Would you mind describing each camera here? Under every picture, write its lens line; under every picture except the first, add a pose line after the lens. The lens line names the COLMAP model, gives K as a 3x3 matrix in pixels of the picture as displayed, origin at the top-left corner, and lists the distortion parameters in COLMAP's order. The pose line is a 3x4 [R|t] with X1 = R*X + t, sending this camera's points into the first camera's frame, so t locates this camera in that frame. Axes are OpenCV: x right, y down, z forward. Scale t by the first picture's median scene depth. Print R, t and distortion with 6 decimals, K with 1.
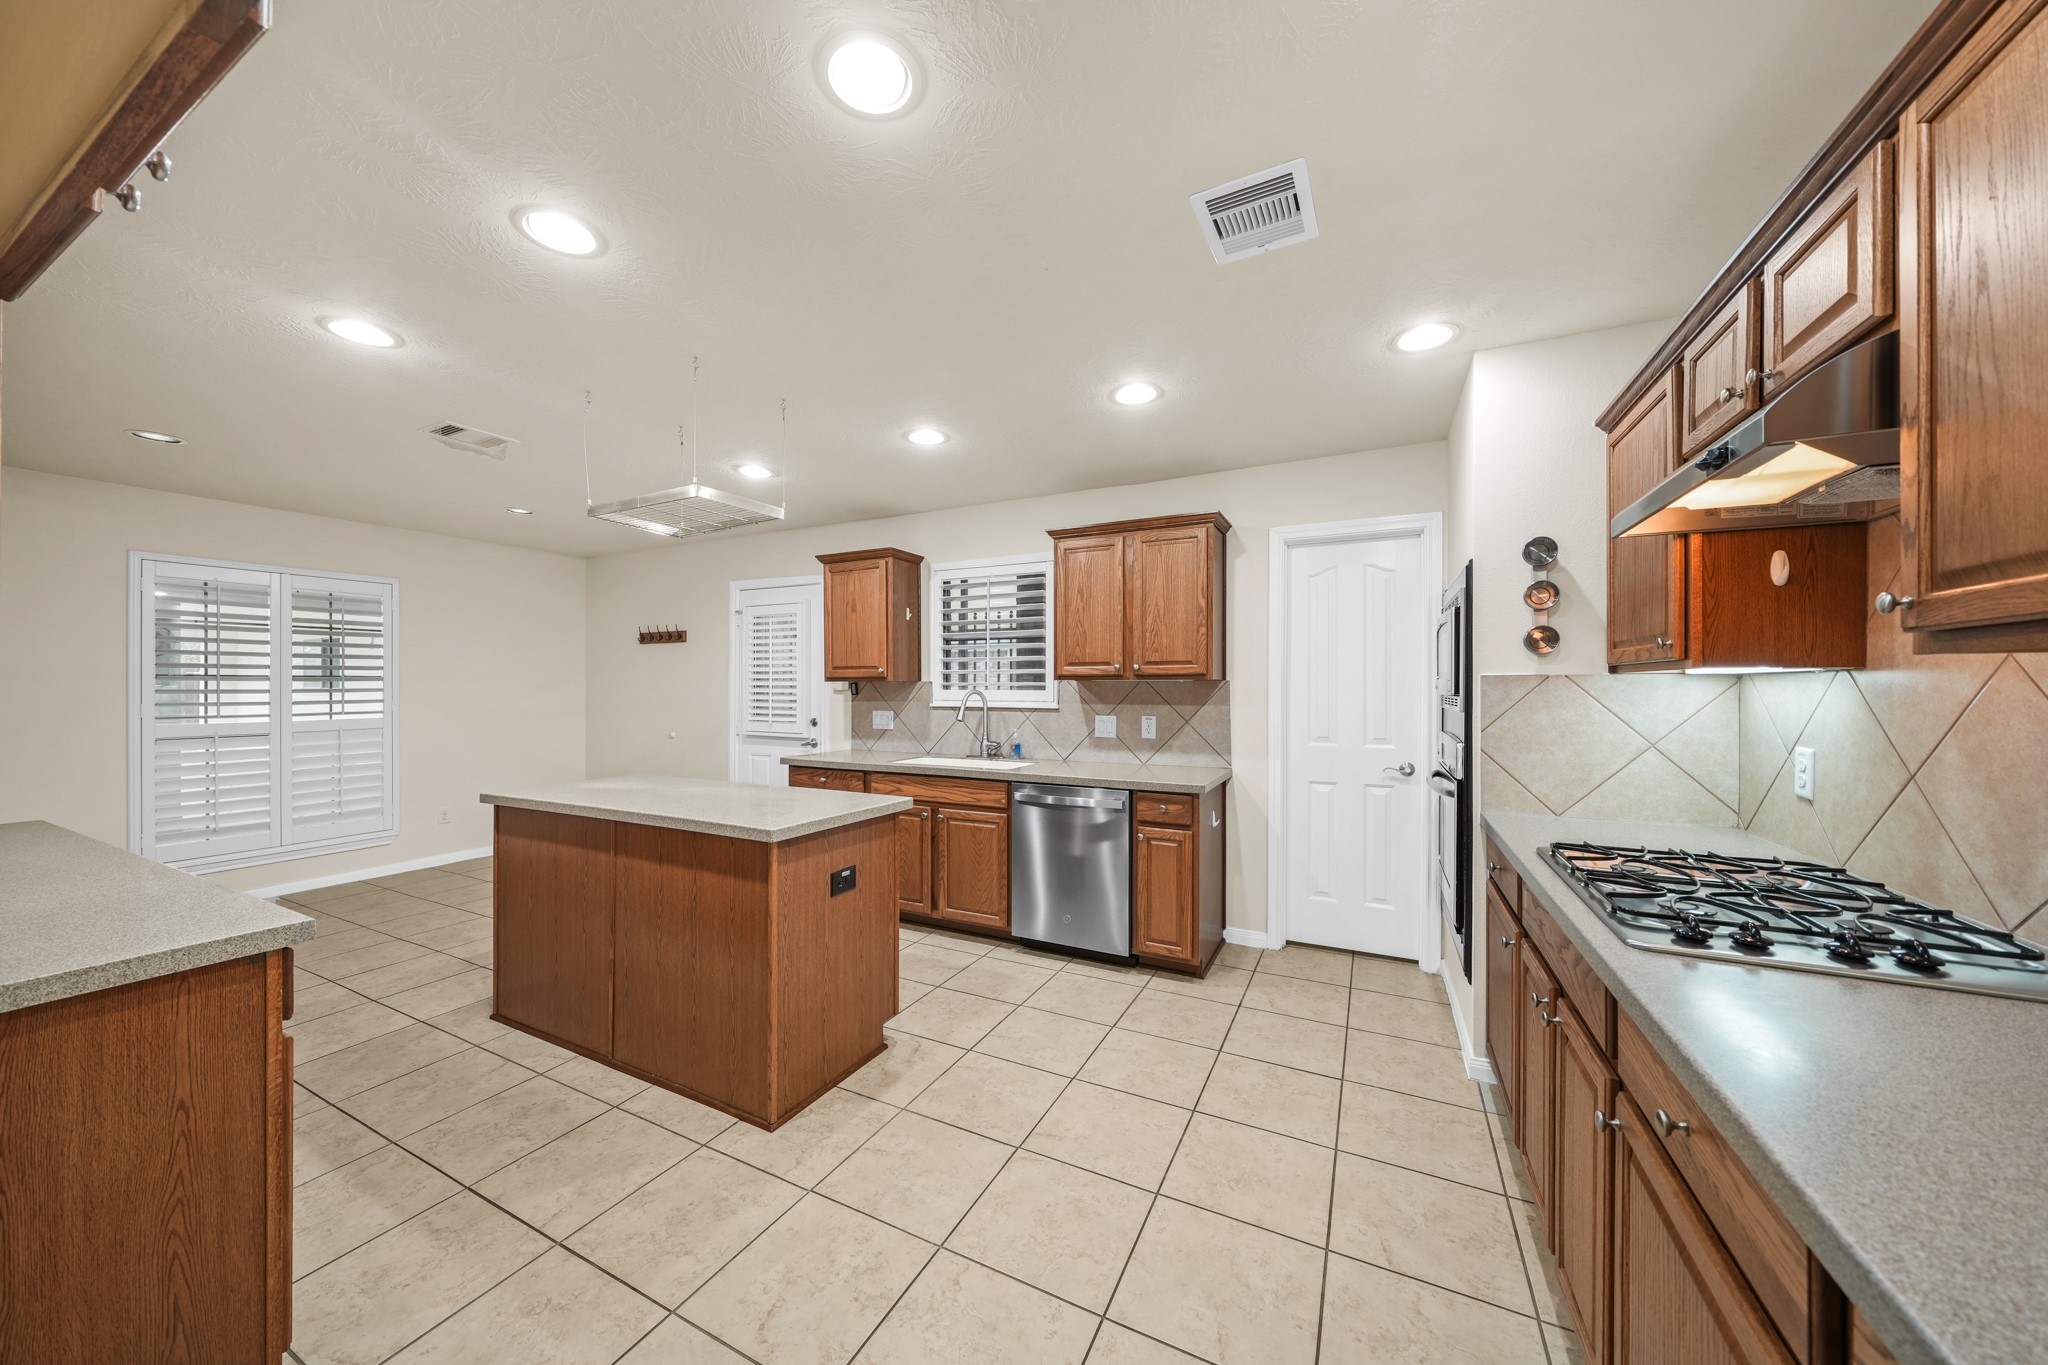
lens RADIAL K [[700.7, 0, 1016.4], [0, 700.7, 685.5], [0, 0, 1]] dist [0.001284, -0.000044]
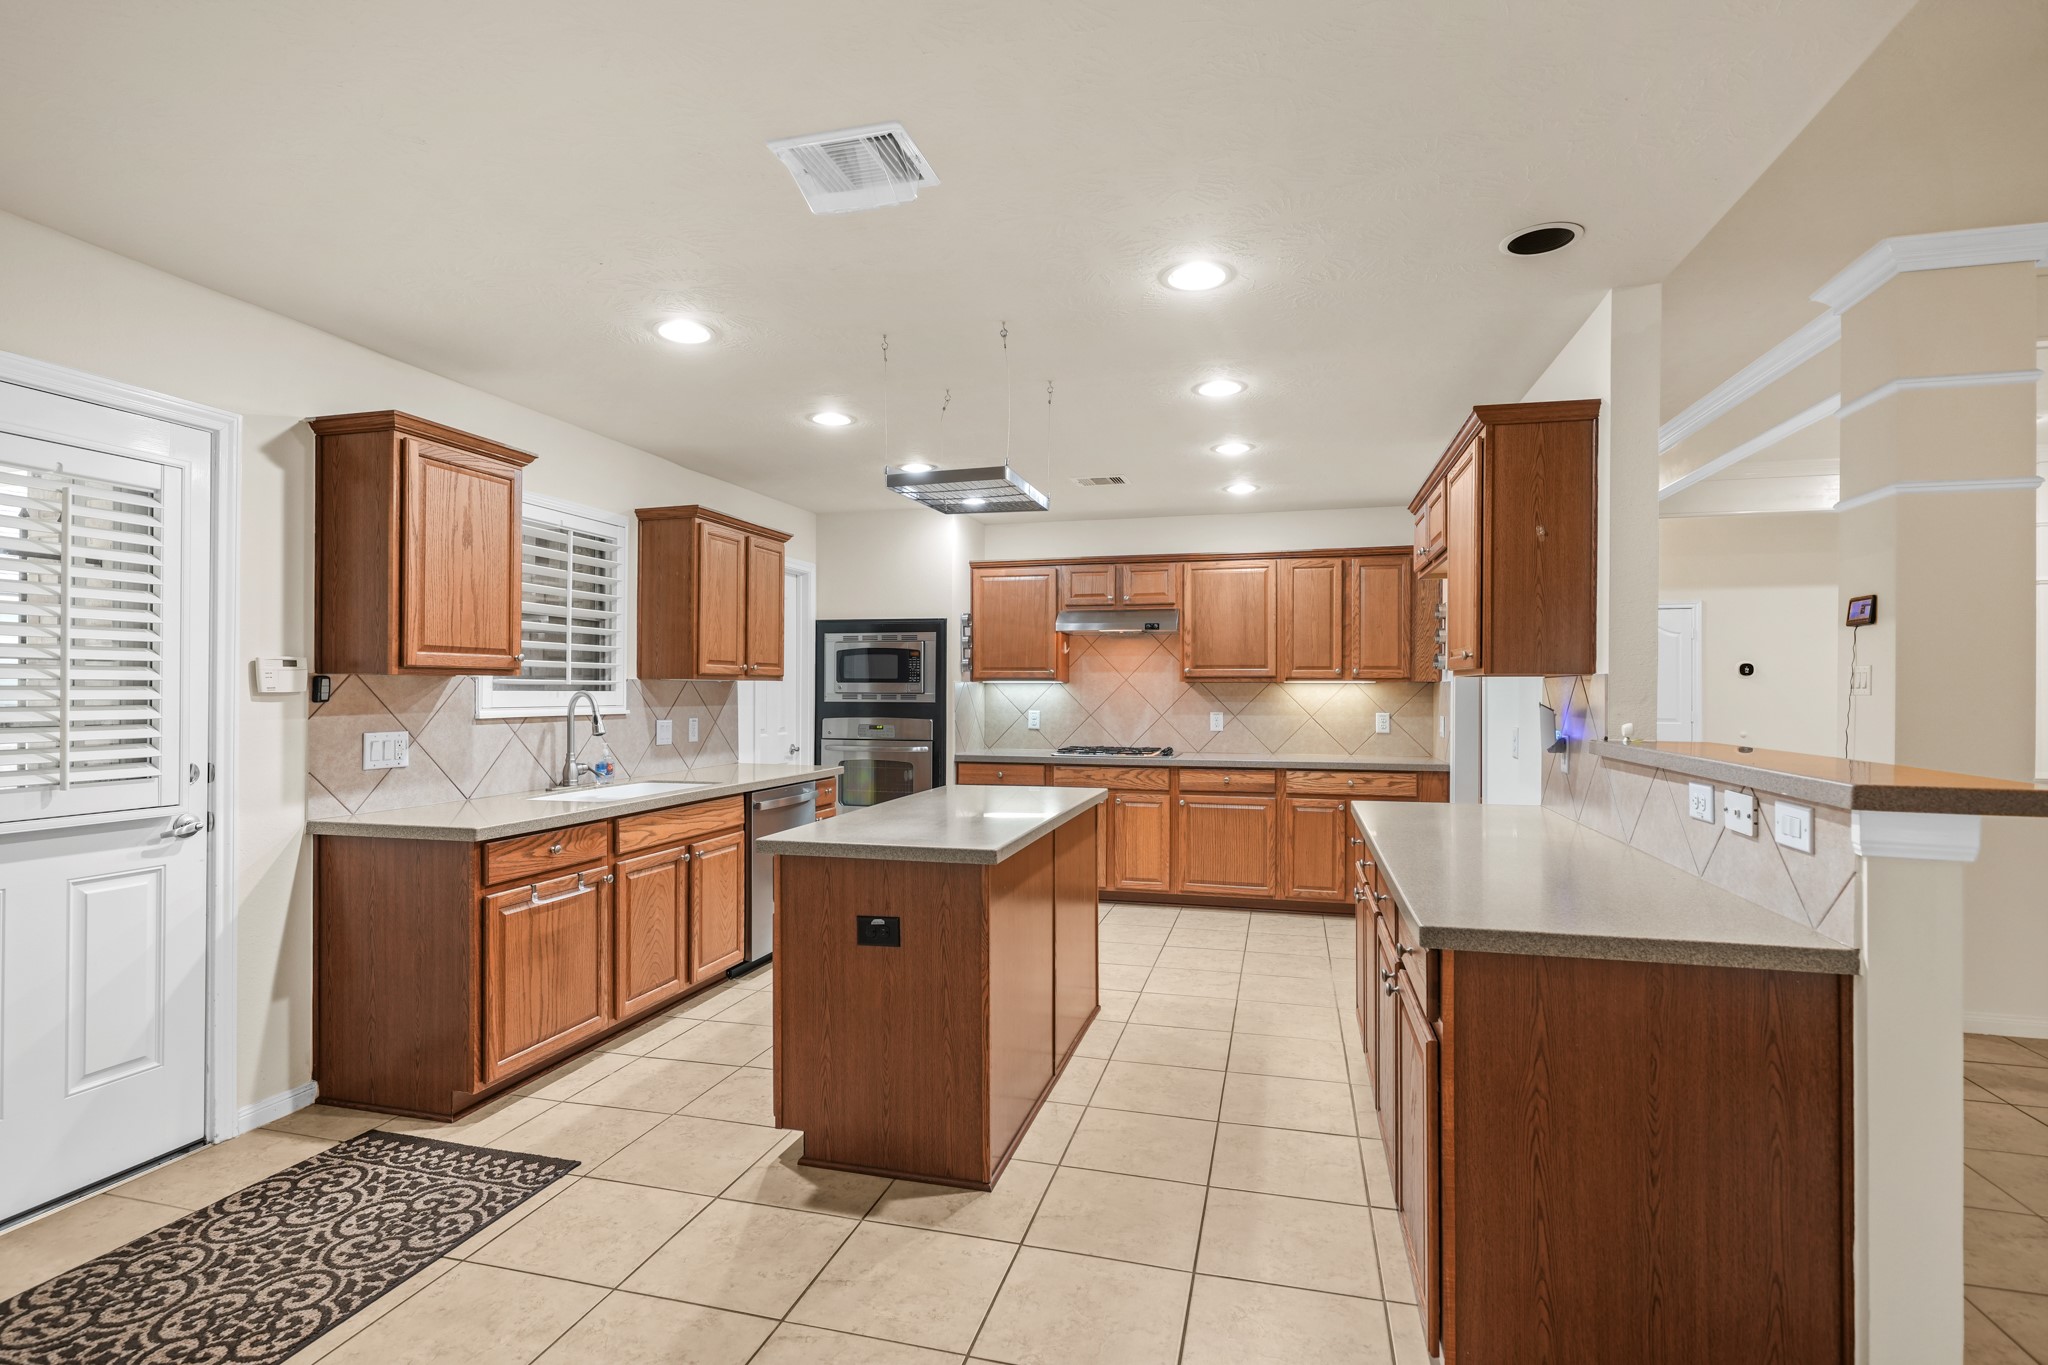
lens RADIAL K [[992.9, 0, 1018.8], [0, 992.9, 686.2], [0, 0, 1]] dist [-0.000194, -0.000010]
pose [[-0.198820, 0.003395, 0.980030, -1.150515], [-0.003289, 0.999986, -0.004131, 0.004713], [-0.980031, -0.004044, -0.198806, 0.796615]]
